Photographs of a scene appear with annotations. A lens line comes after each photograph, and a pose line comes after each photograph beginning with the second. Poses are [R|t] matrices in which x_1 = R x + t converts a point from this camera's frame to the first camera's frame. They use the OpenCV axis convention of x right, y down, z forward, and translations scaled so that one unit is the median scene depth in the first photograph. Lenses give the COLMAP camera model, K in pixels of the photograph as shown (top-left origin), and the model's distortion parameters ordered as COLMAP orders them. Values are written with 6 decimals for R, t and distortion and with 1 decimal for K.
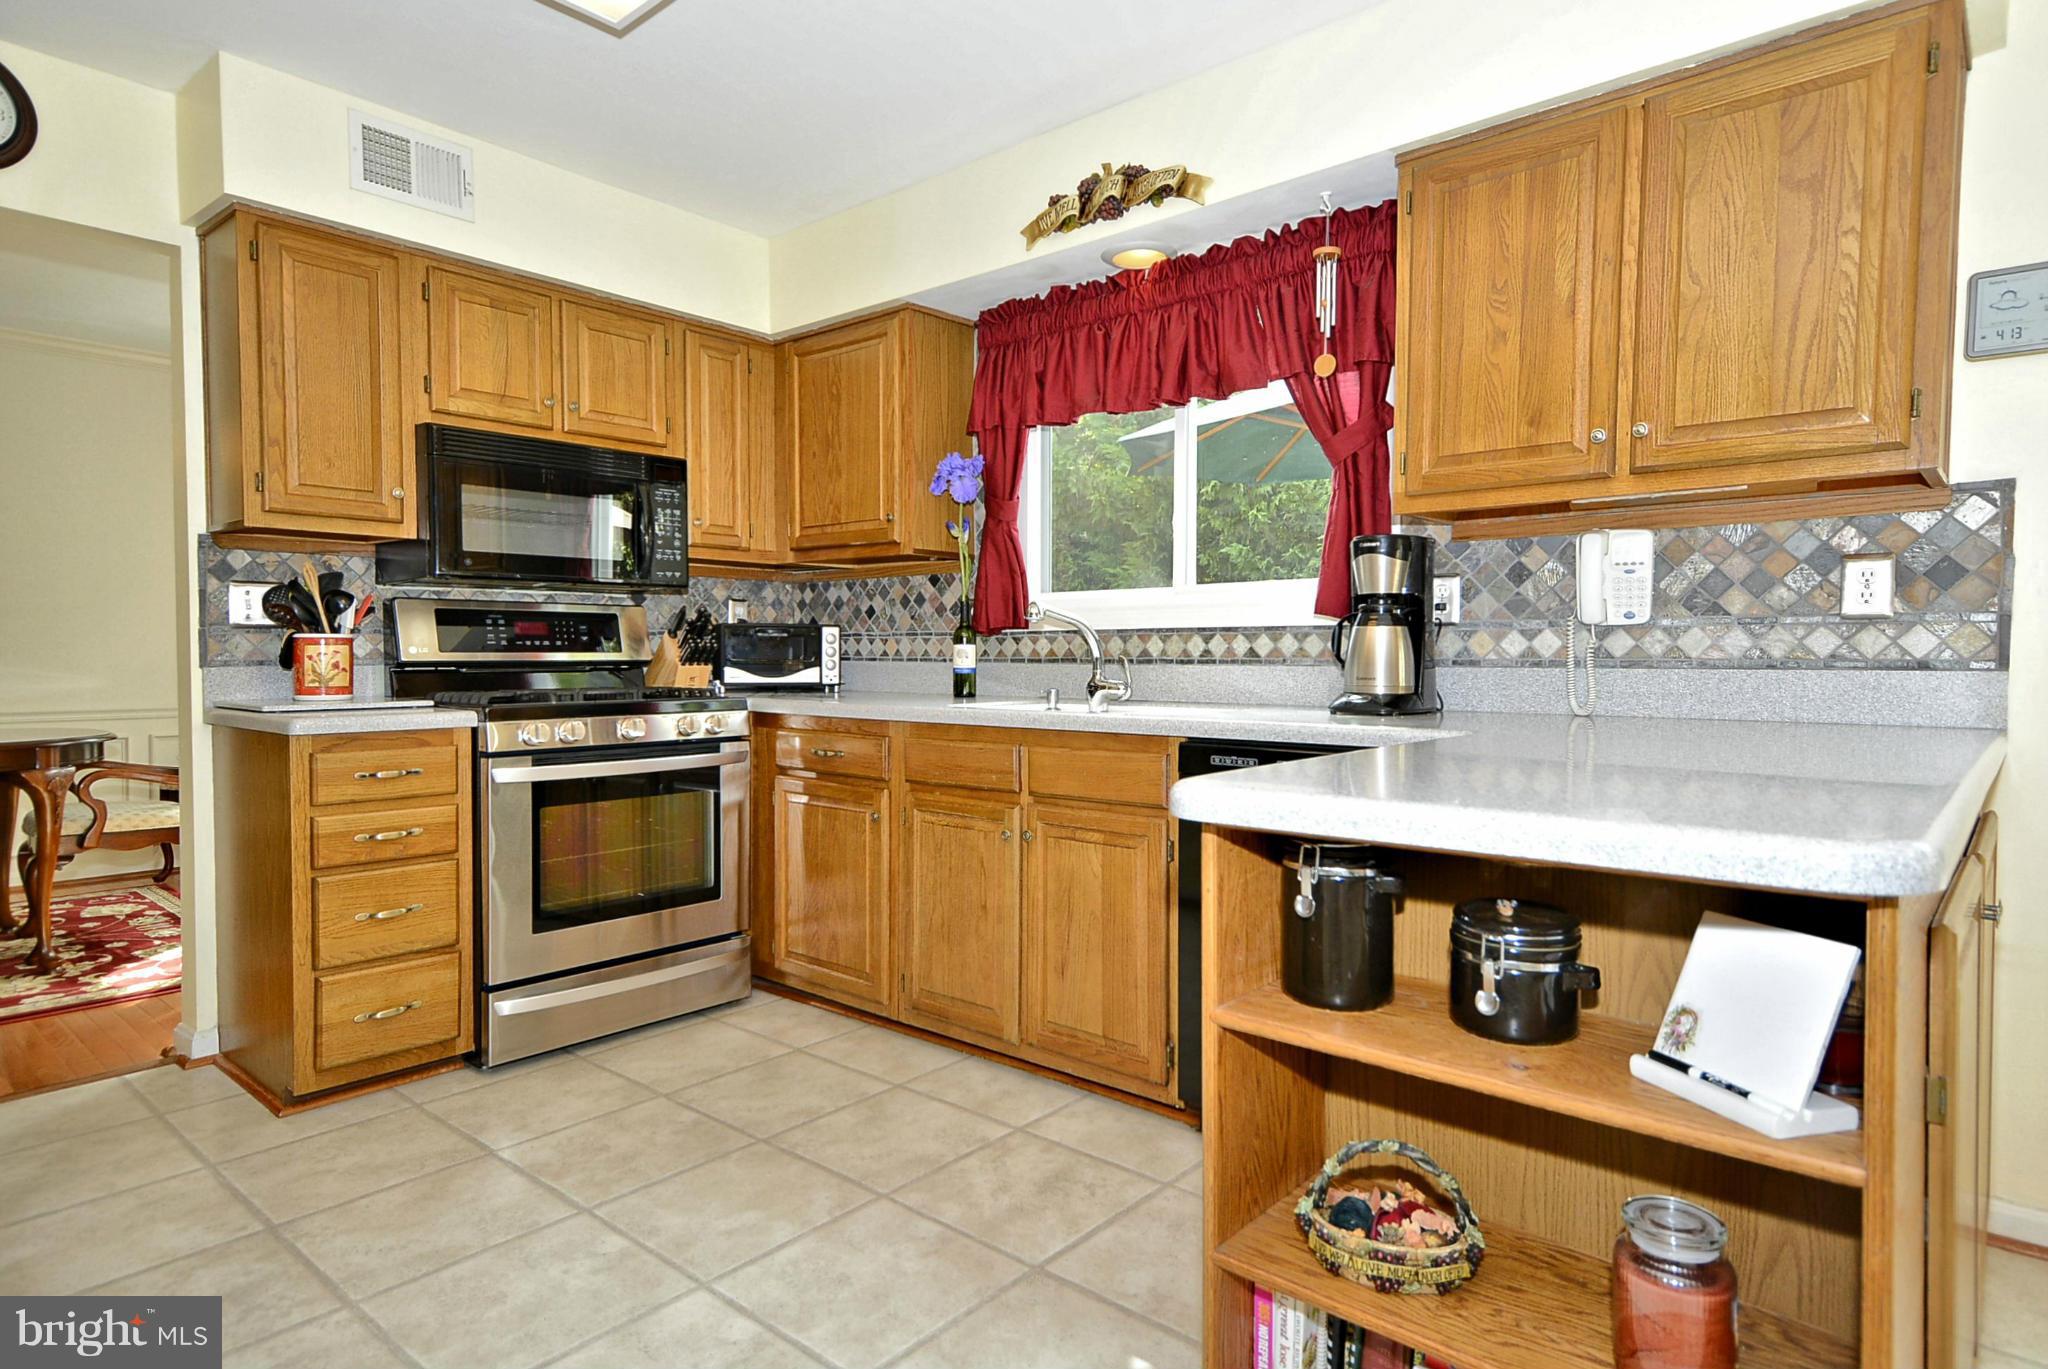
lens RADIAL K [[1088.7, 0, 1034.2], [0, 1088.7, 683.1], [0, 0, 1]] dist [0.044240, -0.010541]
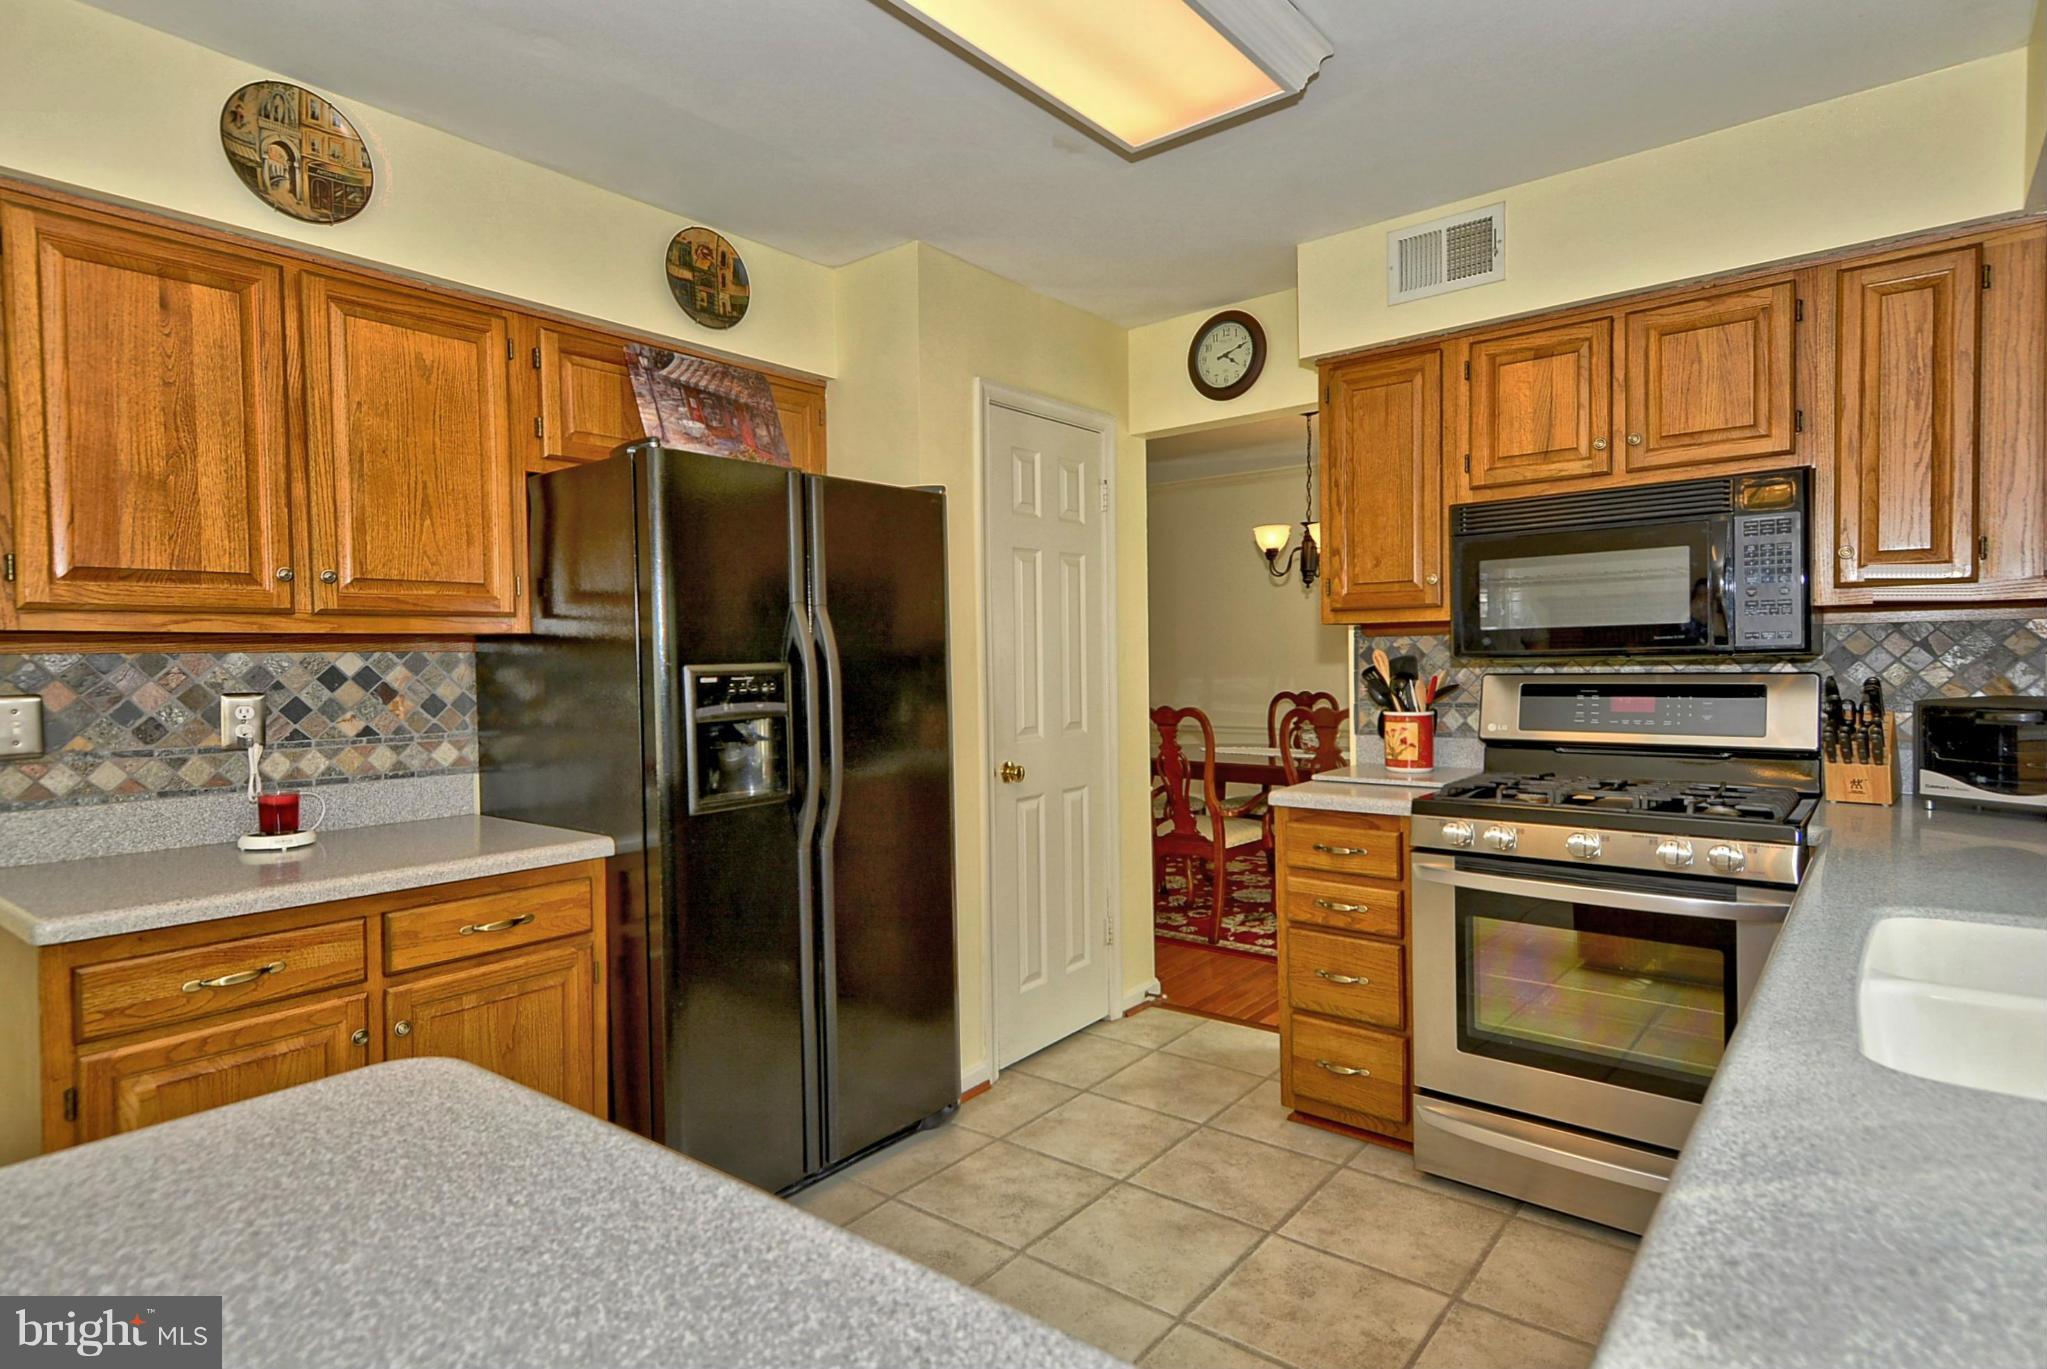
lens RADIAL K [[1088.1, 0, 1031.4], [0, 1088.1, 677.1], [0, 0, 1]] dist [0.044240, -0.010541]
pose [[0.050059, 0.017014, -0.998601, 0.425686], [-0.015330, 0.999750, 0.016265, -0.090998], [0.998629, 0.014495, 0.050307, 0.575667]]
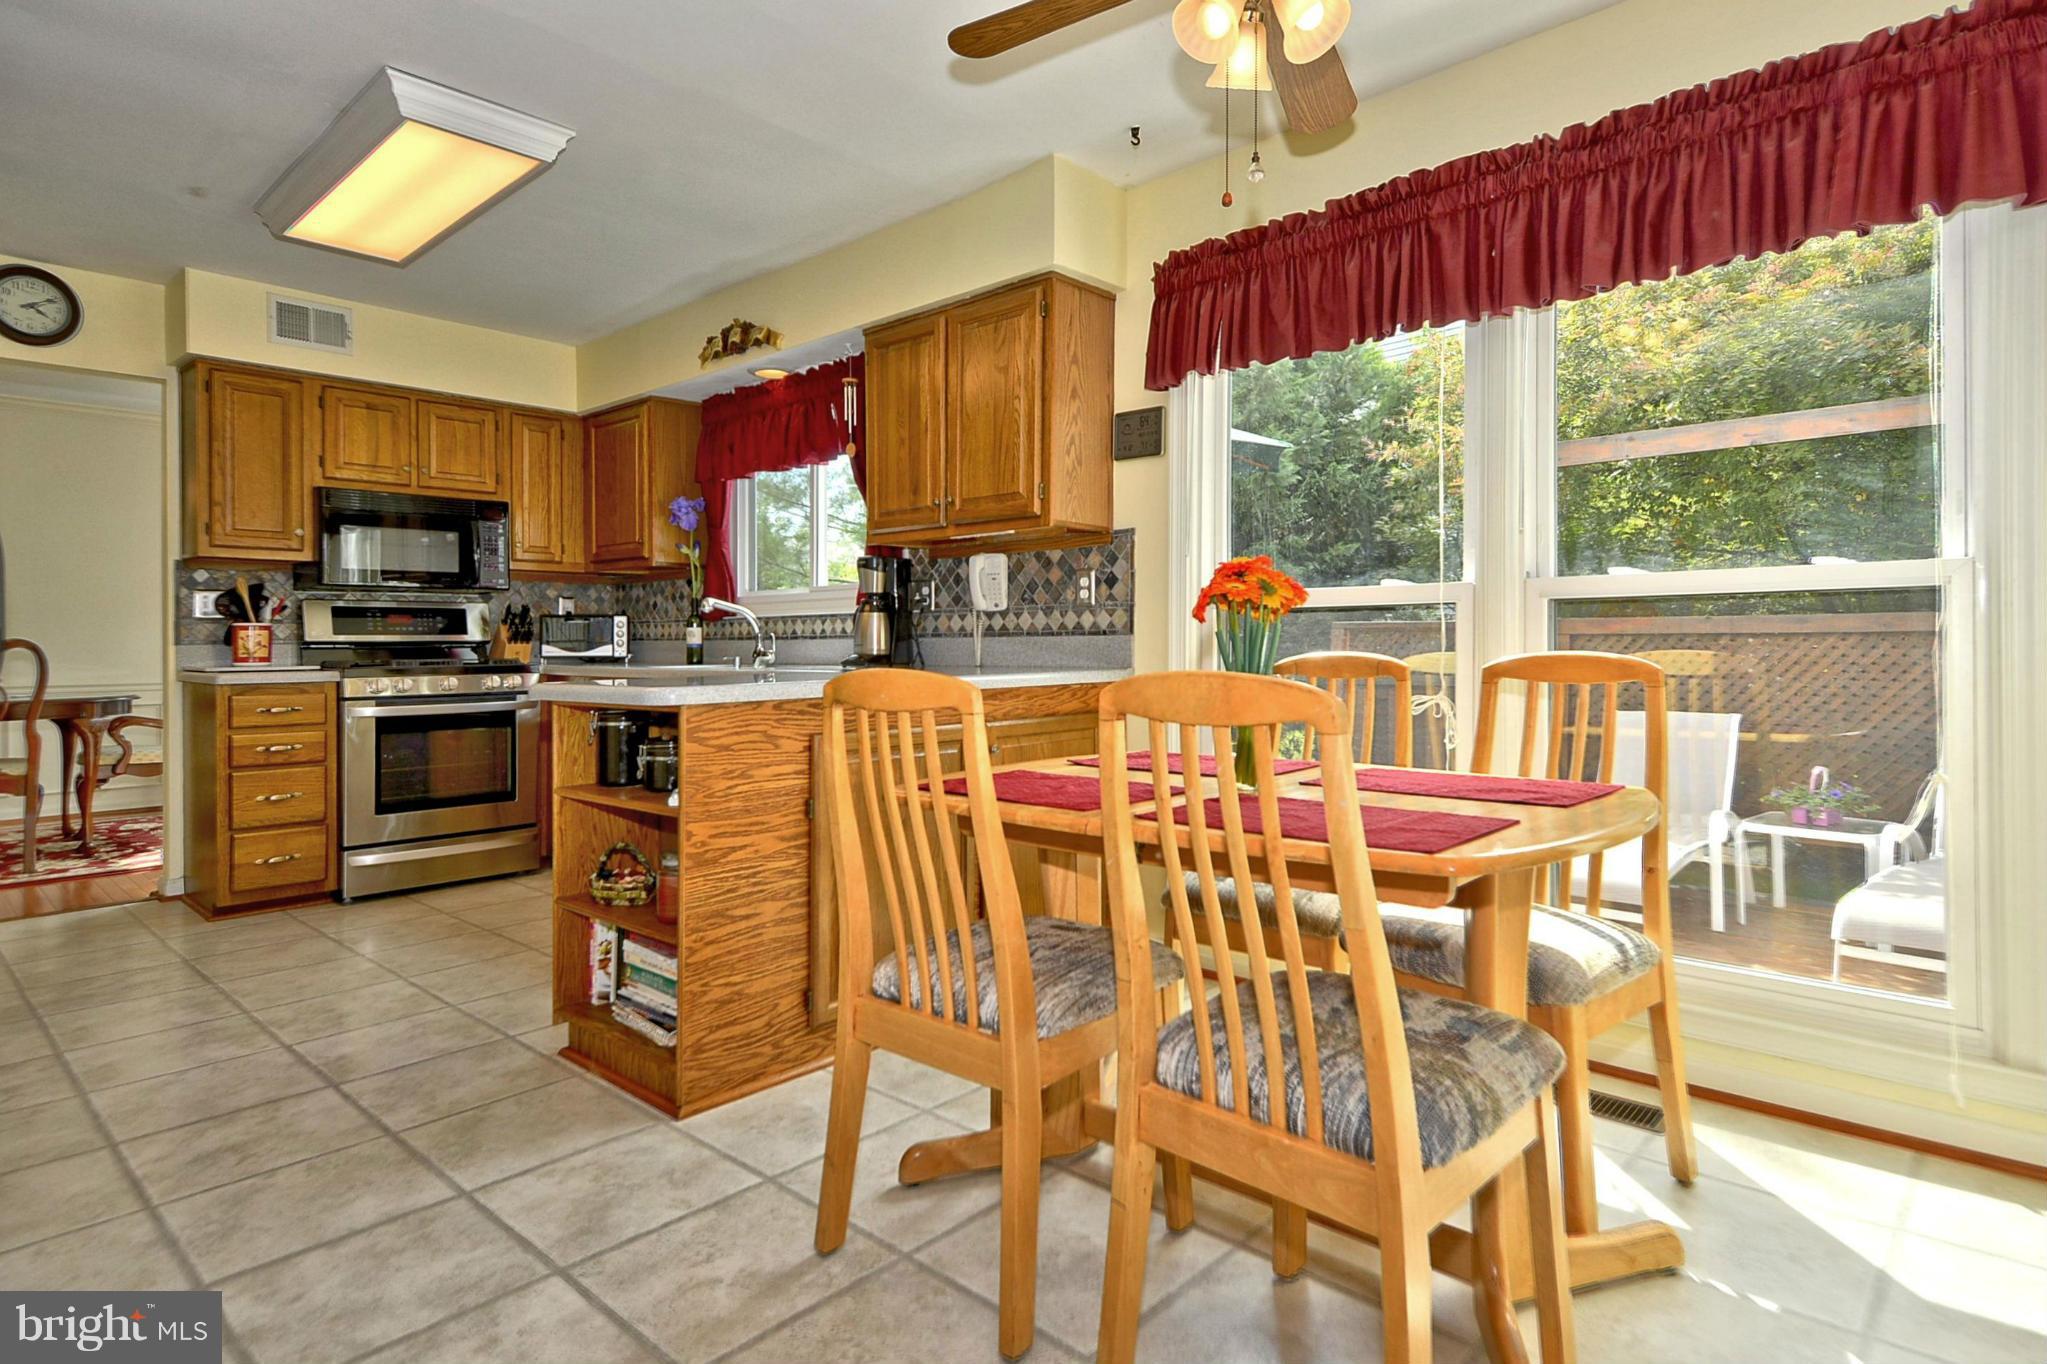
lens RADIAL K [[1088.1, 0, 1013.2], [0, 1088.1, 644.1], [0, 0, 1]] dist [0.044240, -0.010541]
pose [[0.998208, -0.006459, -0.059492, 0.519671], [0.004863, 0.999626, -0.026922, 0.032091], [0.059643, 0.026585, 0.997866, -0.490599]]
